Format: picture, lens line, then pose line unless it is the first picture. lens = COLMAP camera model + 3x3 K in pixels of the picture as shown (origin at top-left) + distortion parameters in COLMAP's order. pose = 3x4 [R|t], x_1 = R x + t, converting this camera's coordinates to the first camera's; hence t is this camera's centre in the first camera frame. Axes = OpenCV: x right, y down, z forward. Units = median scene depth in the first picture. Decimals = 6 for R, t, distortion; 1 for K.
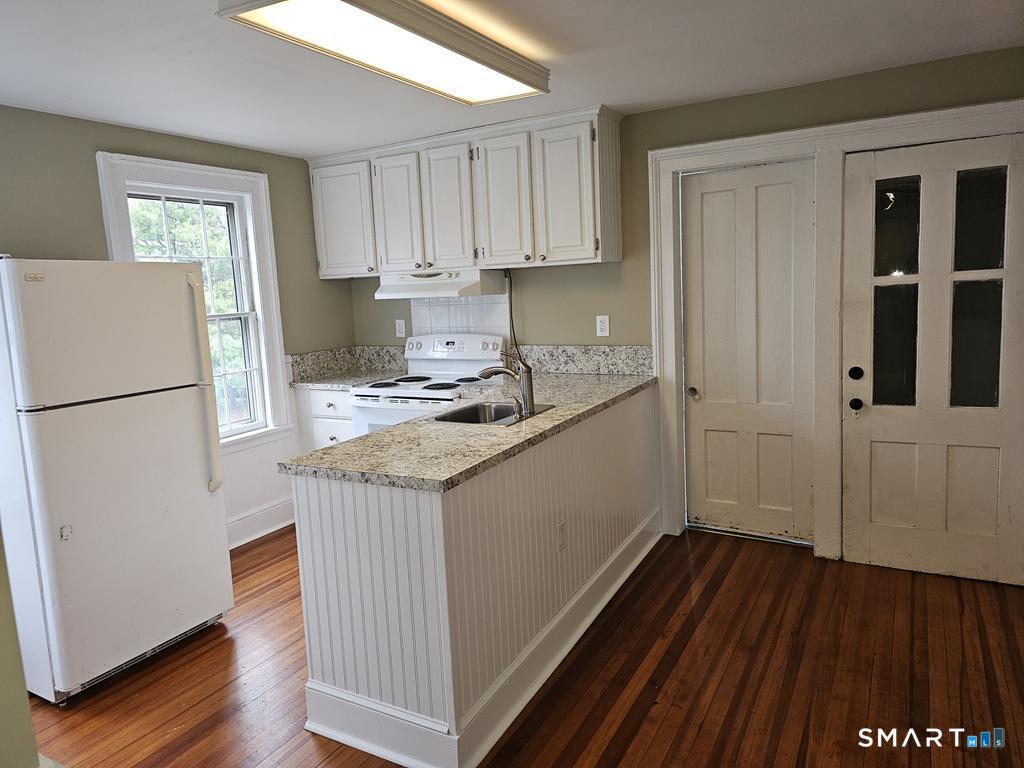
lens RADIAL K [[691.2, 0, 503.4], [0, 691.2, 369.2], [0, 0, 1]] dist [0.064926, -0.059244]
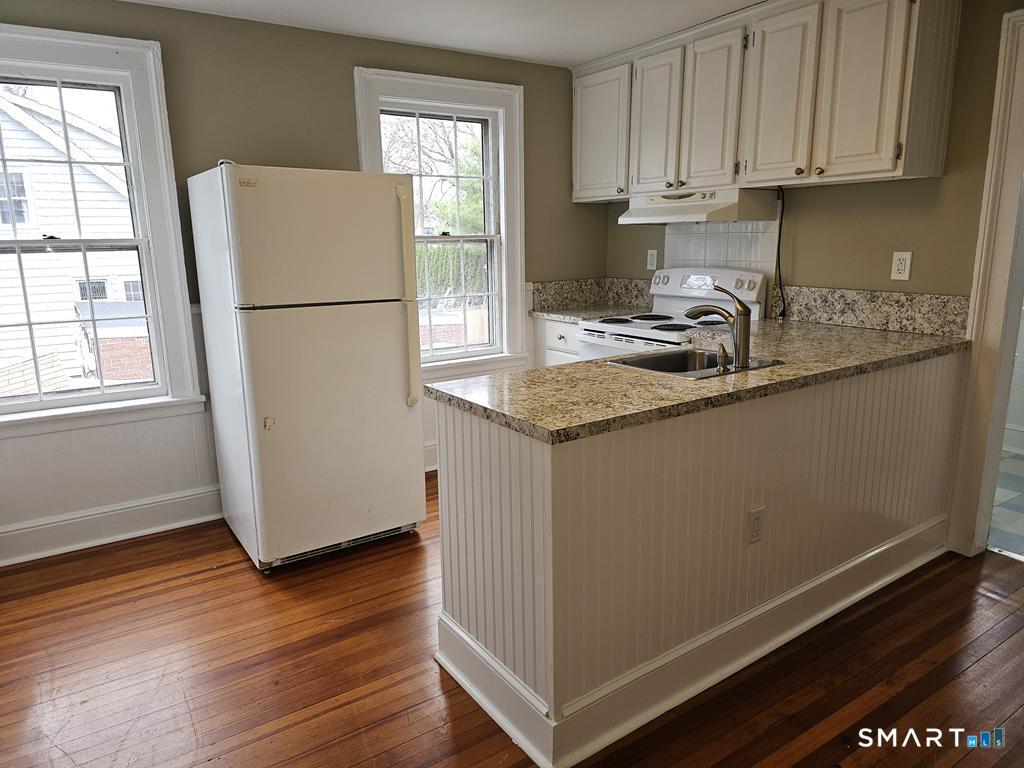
lens RADIAL K [[691.2, 0, 506.4], [0, 691.2, 383.9], [0, 0, 1]] dist [0.064926, -0.059244]
pose [[0.892953, 0.127472, -0.431723, 0.114957], [-0.081315, 0.988968, 0.123817, 0.004646], [0.442744, -0.075457, 0.893467, 0.133002]]
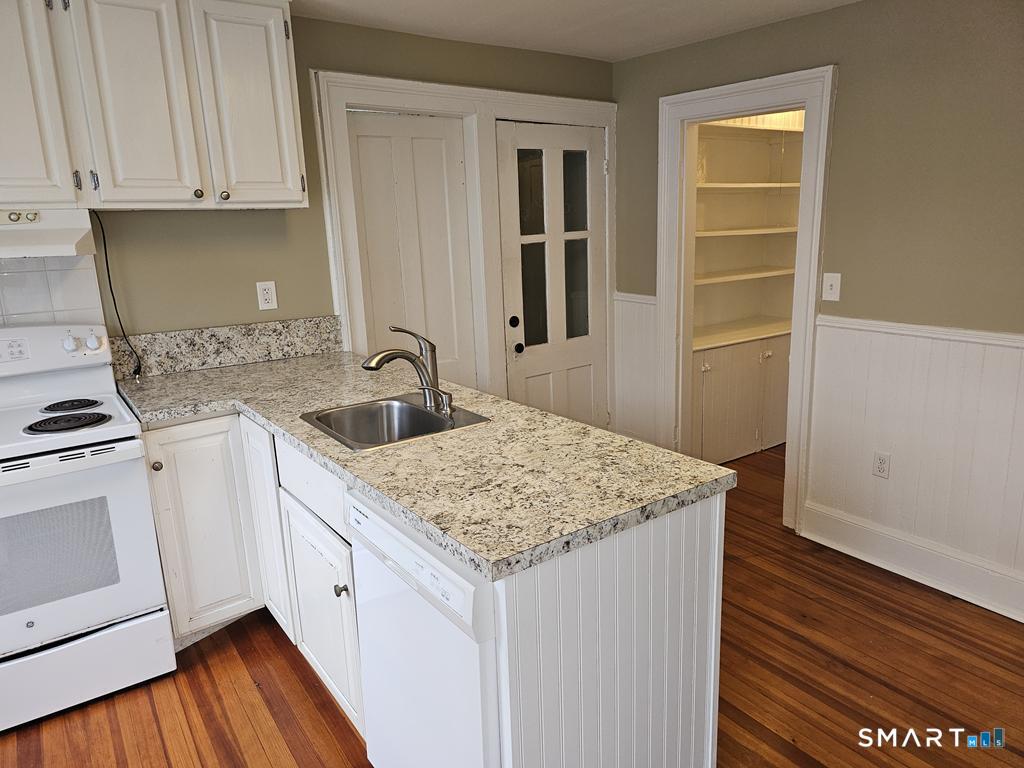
lens RADIAL K [[691.2, 0, 505.5], [0, 691.2, 373.3], [0, 0, 1]] dist [0.064926, -0.059244]
pose [[0.423356, -0.153530, 0.892859, -0.468604], [0.124357, 0.986055, 0.110591, -0.033614], [-0.897388, 0.064214, 0.436545, 0.481342]]
